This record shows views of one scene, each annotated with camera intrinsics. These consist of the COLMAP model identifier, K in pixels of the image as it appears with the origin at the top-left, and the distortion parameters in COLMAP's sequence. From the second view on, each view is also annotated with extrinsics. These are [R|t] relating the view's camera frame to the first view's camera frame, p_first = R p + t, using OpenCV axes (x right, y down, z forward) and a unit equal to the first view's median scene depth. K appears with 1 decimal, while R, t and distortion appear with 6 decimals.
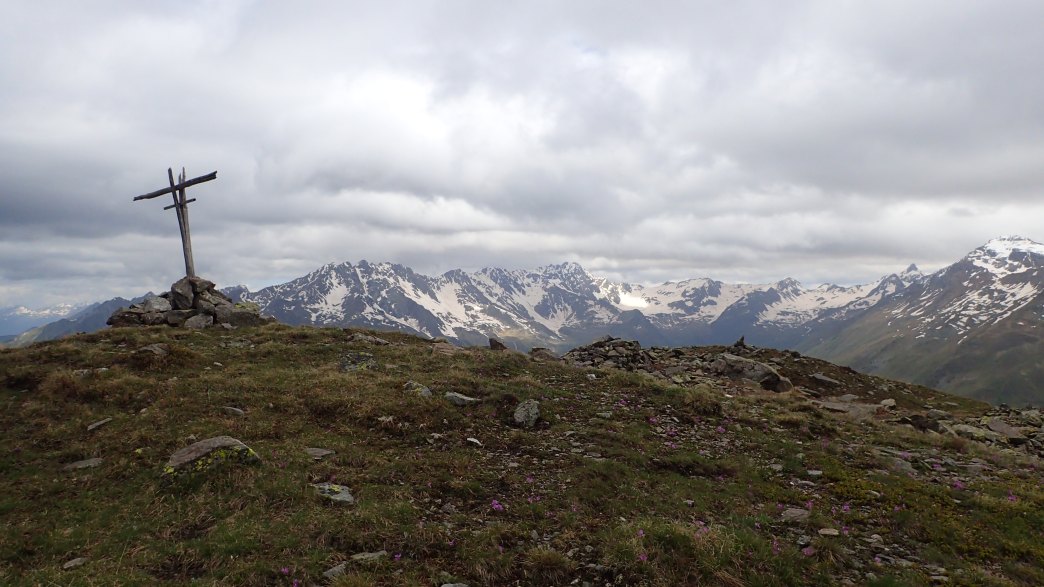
lens RADIAL K [[761.9, 0, 525.7], [0, 761.9, 281.6], [0, 0, 1]] dist [-0.001242, -0.019258]
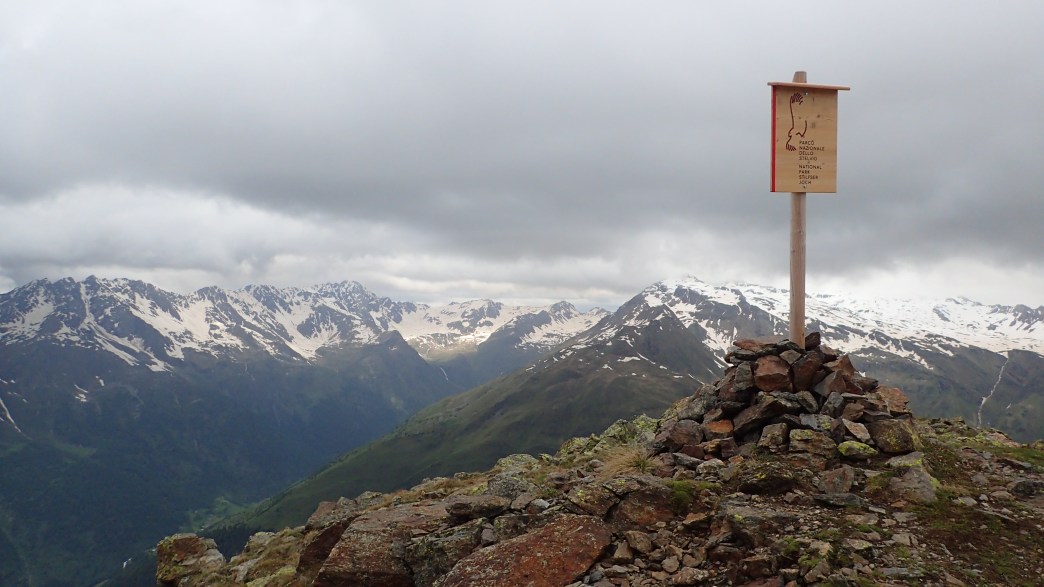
lens RADIAL K [[761.9, 0, 525.7], [0, 761.9, 281.6], [0, 0, 1]] dist [-0.001242, -0.019258]
pose [[0.983542, 0.026430, 0.178736, 0.128988], [-0.023431, 0.999547, -0.018869, -0.013137], [-0.179154, 0.014370, 0.983716, -0.031276]]
